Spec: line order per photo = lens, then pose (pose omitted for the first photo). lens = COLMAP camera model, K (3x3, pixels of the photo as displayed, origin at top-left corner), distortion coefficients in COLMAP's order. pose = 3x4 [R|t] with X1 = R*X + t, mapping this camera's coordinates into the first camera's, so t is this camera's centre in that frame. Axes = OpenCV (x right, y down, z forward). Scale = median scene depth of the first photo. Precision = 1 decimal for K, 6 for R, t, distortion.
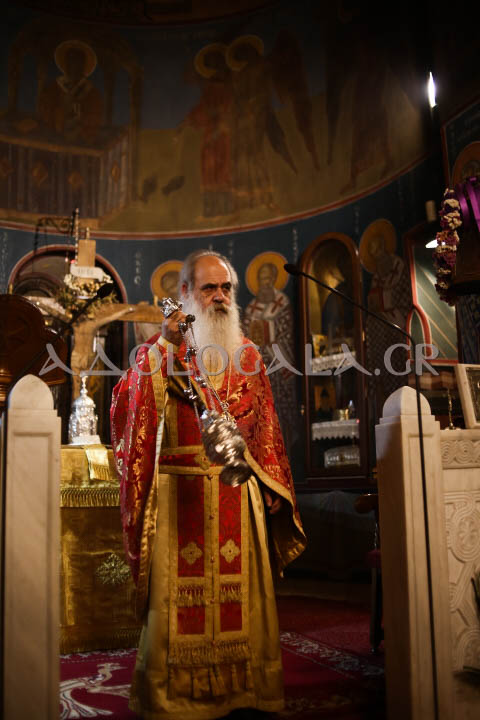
lens RADIAL K [[706.1, 0, 240.0], [0, 706.1, 360.0], [0, 0, 1]] dist [-0.126261, 0.014029]
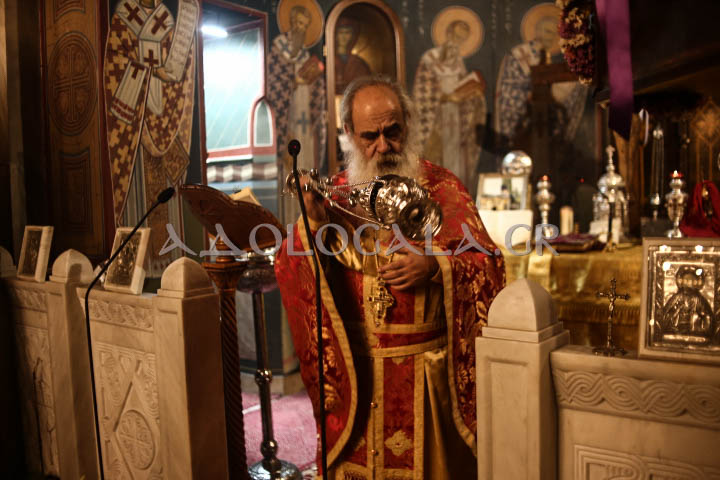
lens RADIAL K [[706.1, 0, 360.0], [0, 706.1, 240.0], [0, 0, 1]] dist [-0.126261, 0.014029]
pose [[0.481589, 0.076186, -0.873080, 0.306365], [0.166878, 0.970016, 0.176695, -0.057284], [0.860363, -0.230792, 0.454435, 0.245989]]
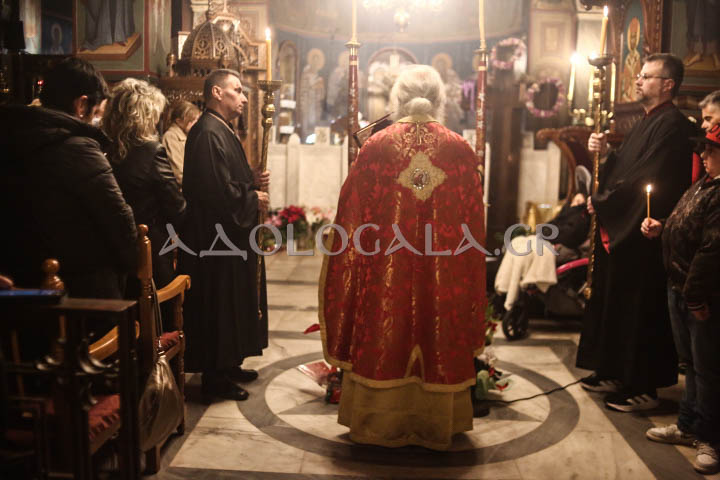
lens RADIAL K [[706.1, 0, 360.0], [0, 706.1, 240.0], [0, 0, 1]] dist [-0.126261, 0.014029]
pose [[0.906075, 0.087412, -0.413989, 0.605894], [0.032749, 0.961005, 0.274586, -0.186684], [0.421848, -0.262353, 0.867880, -1.079116]]
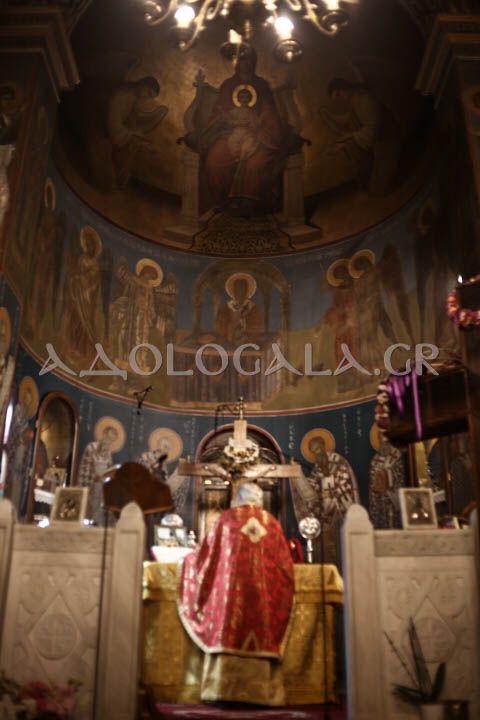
lens RADIAL K [[706.1, 0, 240.0], [0, 706.1, 360.0], [0, 0, 1]] dist [-0.126261, 0.014029]
pose [[0.928690, -0.116863, -0.351964, 0.250335], [0.034068, 0.971924, -0.232816, 0.034255], [0.369290, 0.204223, 0.906597, -0.263926]]
